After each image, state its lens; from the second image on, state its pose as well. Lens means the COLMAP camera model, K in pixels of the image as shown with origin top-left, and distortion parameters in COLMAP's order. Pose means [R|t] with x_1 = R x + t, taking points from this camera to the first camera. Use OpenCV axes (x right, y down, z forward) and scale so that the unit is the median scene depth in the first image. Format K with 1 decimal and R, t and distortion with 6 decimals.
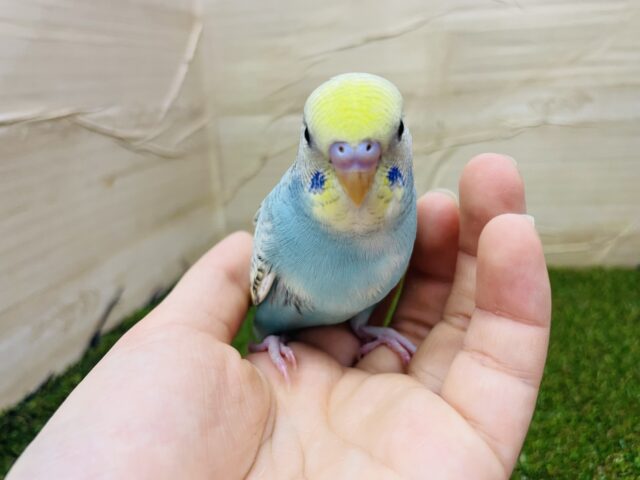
lens RADIAL K [[518.9, 0, 320.0], [0, 518.9, 240.0], [0, 0, 1]] dist [0.084705, -0.137203]
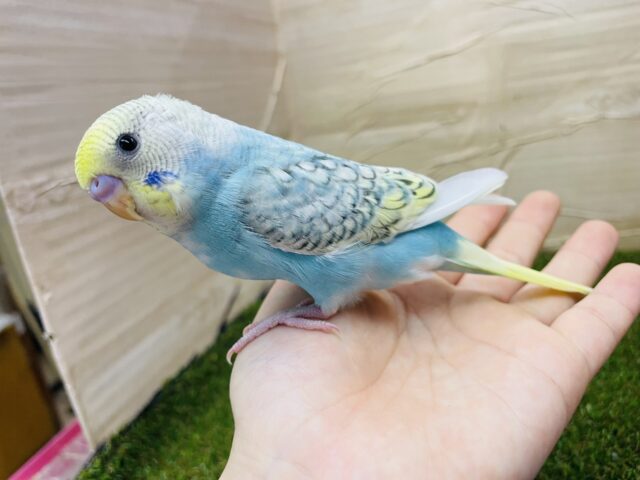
lens RADIAL K [[518.9, 0, 320.0], [0, 518.9, 240.0], [0, 0, 1]] dist [0.084705, -0.137203]
pose [[0.989859, -0.058301, -0.129538, -0.023344], [0.056696, 0.998262, -0.016052, 0.012955], [0.130249, 0.008545, 0.991444, -0.152763]]
